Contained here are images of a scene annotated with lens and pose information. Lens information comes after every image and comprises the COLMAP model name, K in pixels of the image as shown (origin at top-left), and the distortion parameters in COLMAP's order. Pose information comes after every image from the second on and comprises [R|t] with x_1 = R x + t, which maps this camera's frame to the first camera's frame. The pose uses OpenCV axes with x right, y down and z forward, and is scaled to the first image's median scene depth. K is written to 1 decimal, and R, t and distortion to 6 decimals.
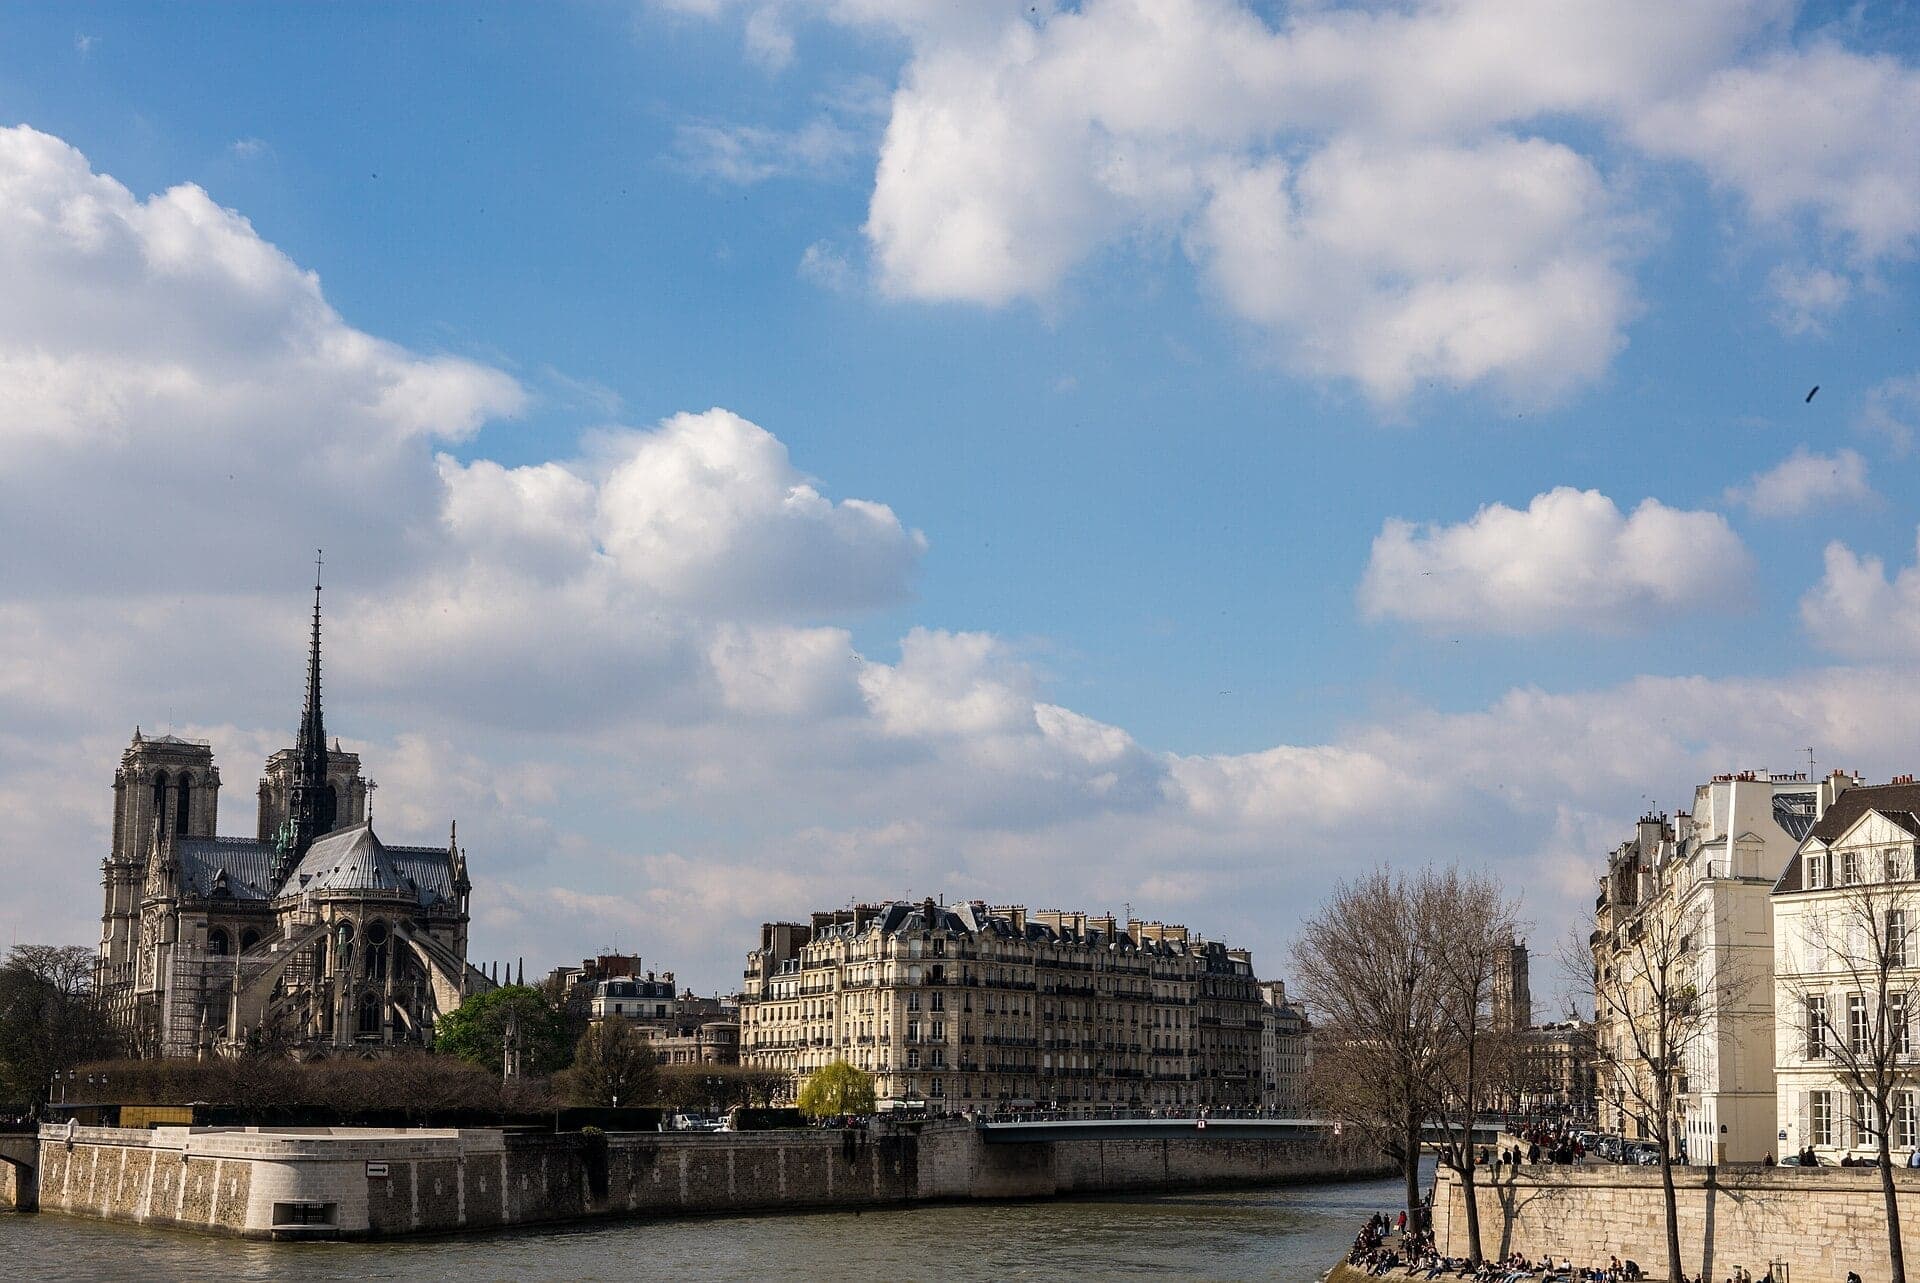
lens RADIAL K [[2098.0, 0, 960.0], [0, 2098.0, 643.1], [0, 0, 1]] dist [-0.010919, 0.000000]
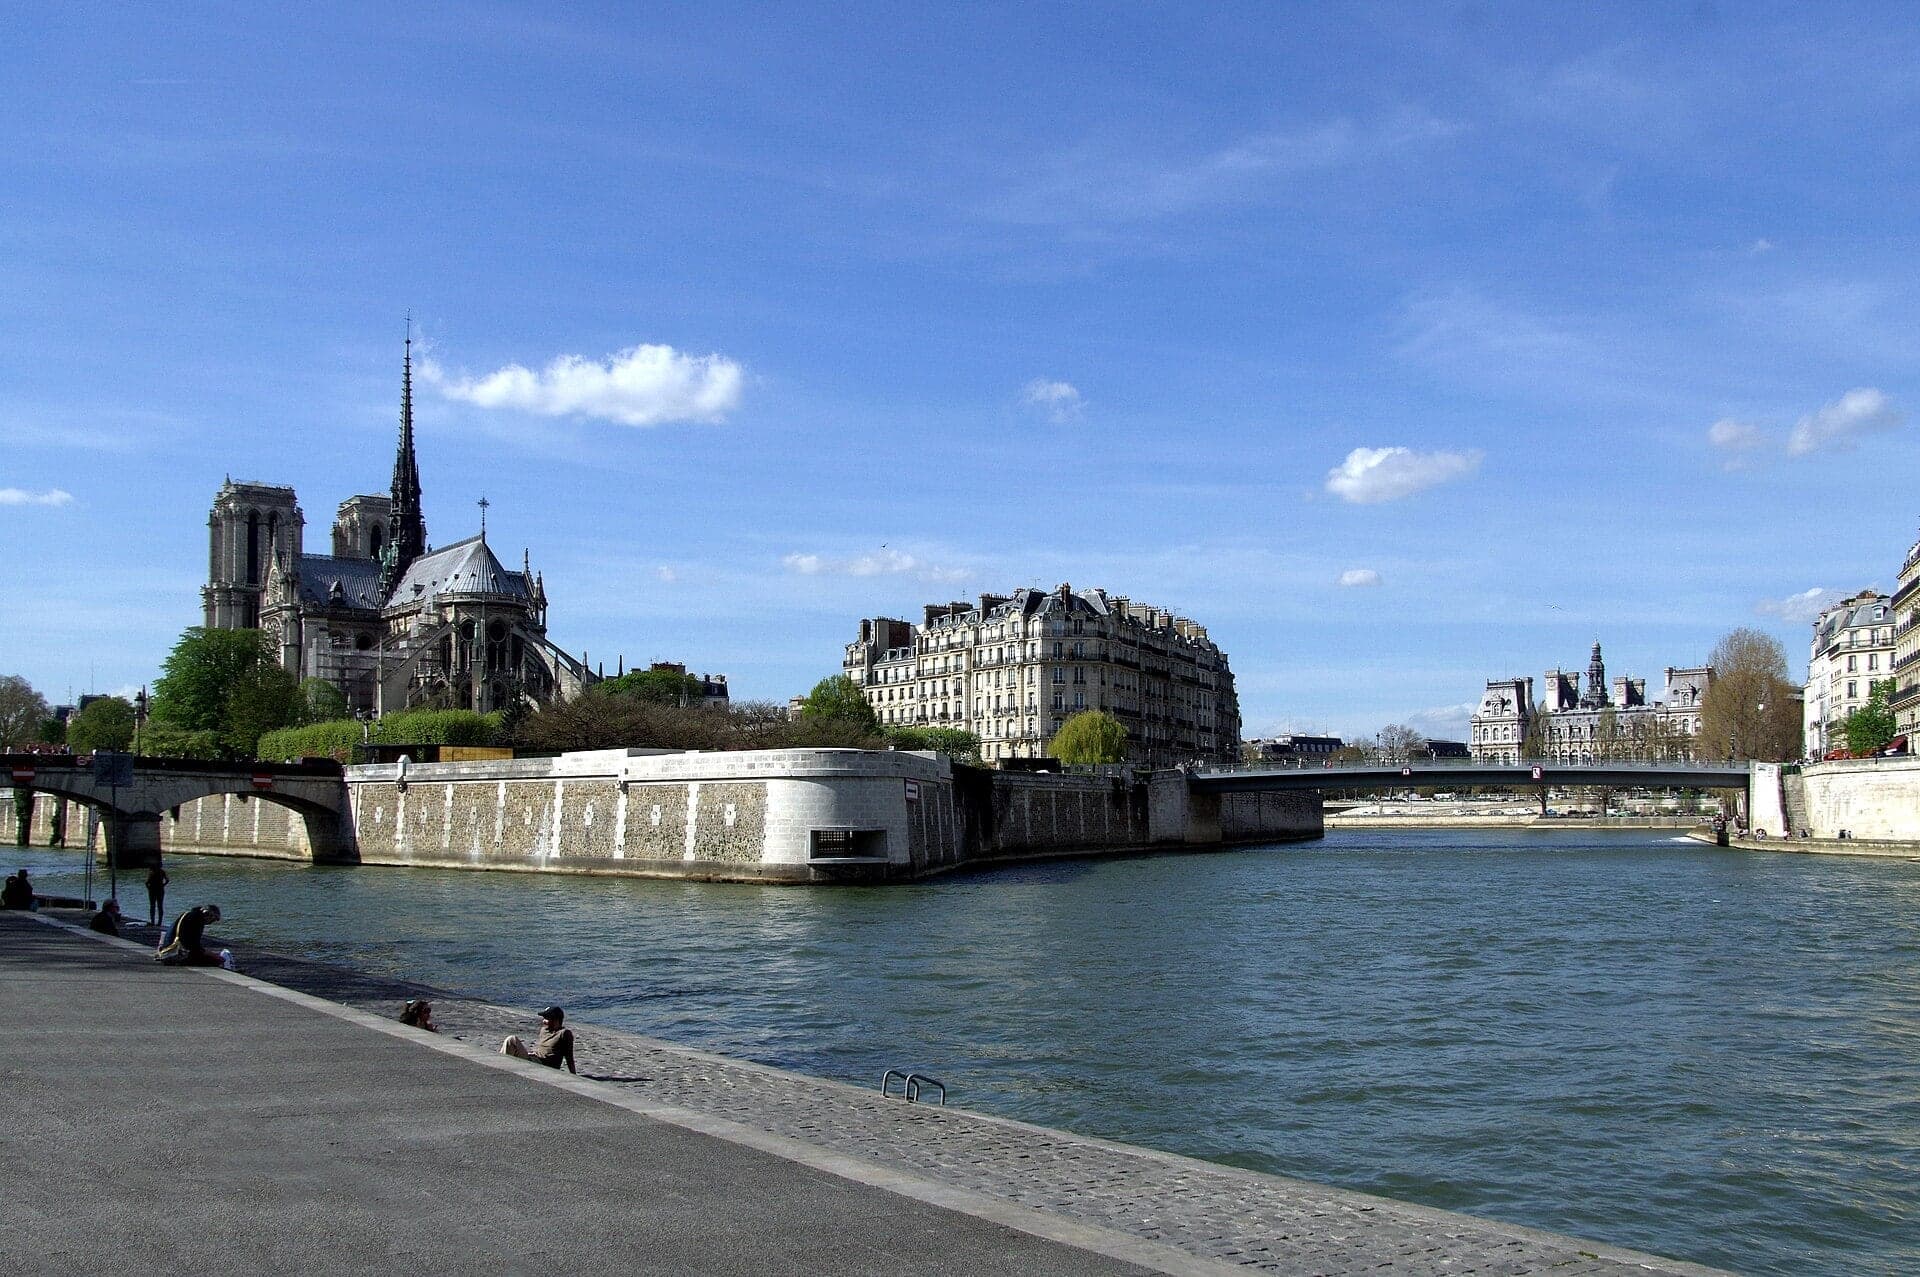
lens RADIAL K [[1484.3, 0, 959.0], [0, 1484.3, 636.8], [0, 0, 1]] dist [-0.029092, 0.011152]
pose [[0.991251, 0.004103, 0.131928, -0.164471], [-0.017804, 0.994539, 0.102840, 0.065564], [-0.130786, -0.104289, 0.985910, 0.217022]]
